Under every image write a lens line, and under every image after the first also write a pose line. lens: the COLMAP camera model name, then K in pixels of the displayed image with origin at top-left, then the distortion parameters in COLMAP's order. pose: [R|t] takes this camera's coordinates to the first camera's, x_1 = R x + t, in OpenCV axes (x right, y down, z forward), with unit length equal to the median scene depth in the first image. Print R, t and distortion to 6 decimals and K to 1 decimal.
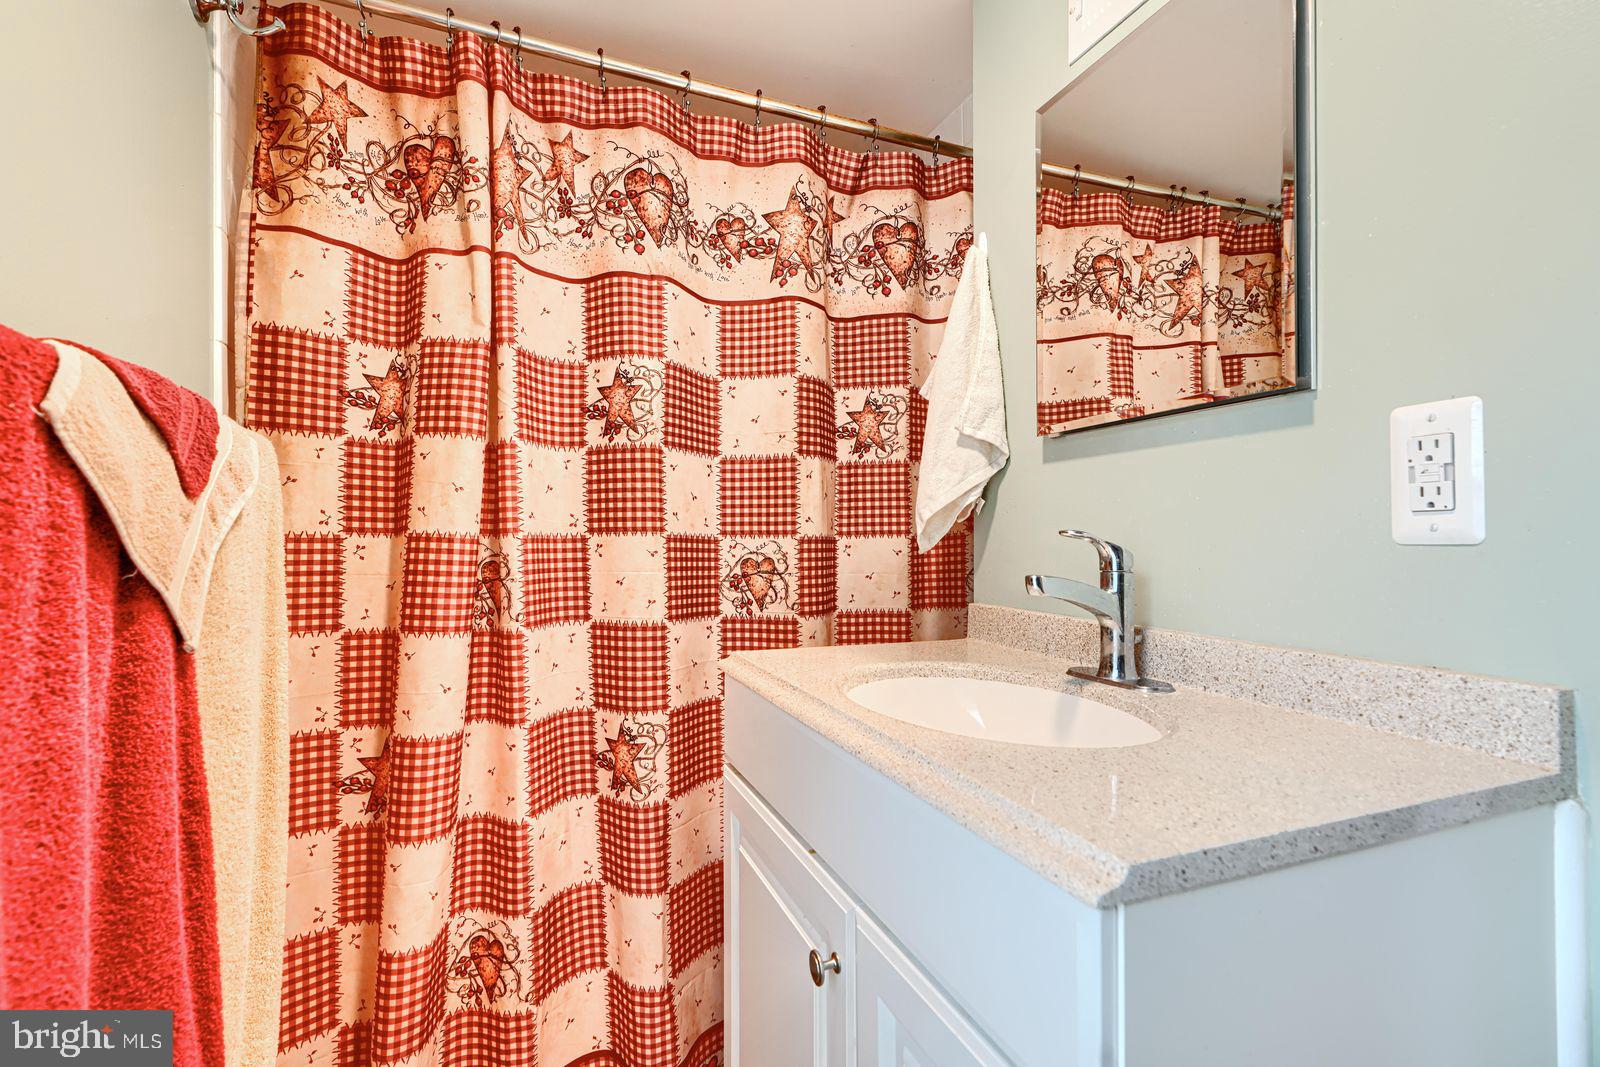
lens RADIAL K [[731.1, 0, 802.3], [0, 731.1, 530.5], [0, 0, 1]] dist [-0.013615, 0.000643]
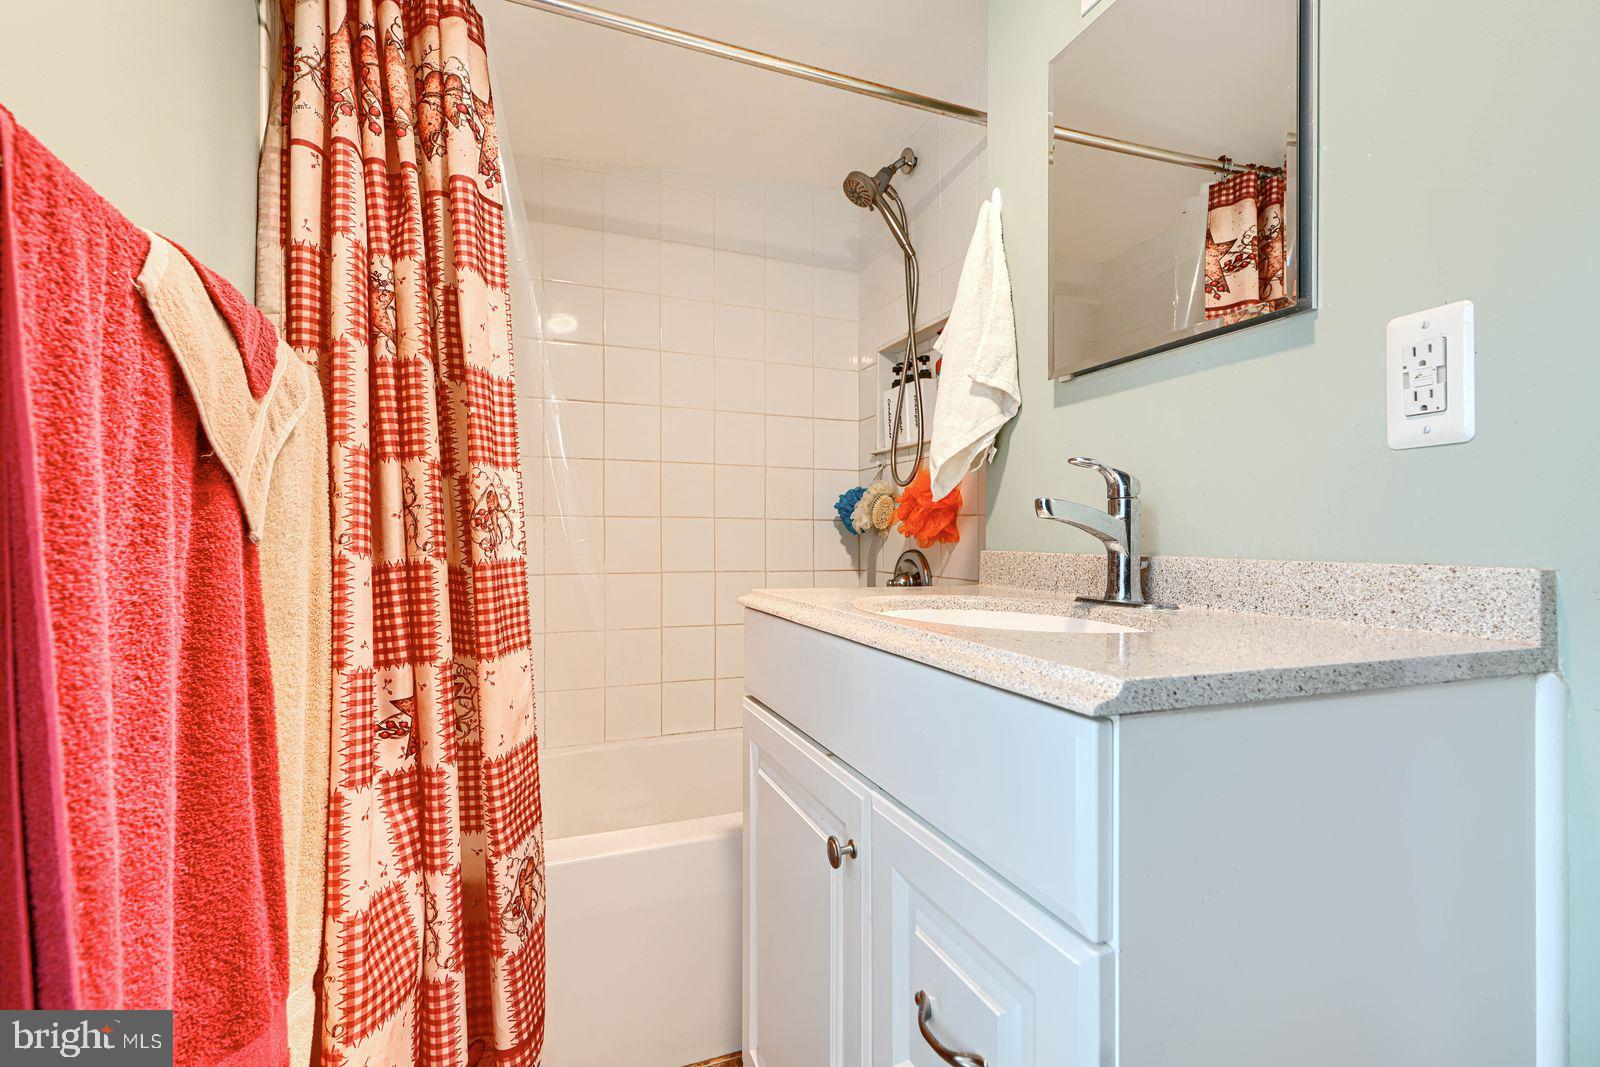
lens RADIAL K [[731.1, 0, 801.7], [0, 731.1, 538.2], [0, 0, 1]] dist [-0.013615, 0.000643]
pose [[0.999814, 0.002613, -0.019088, -0.009985], [-0.002382, 0.999924, 0.012102, 0.146366], [0.019118, -0.012054, 0.999745, -0.066162]]
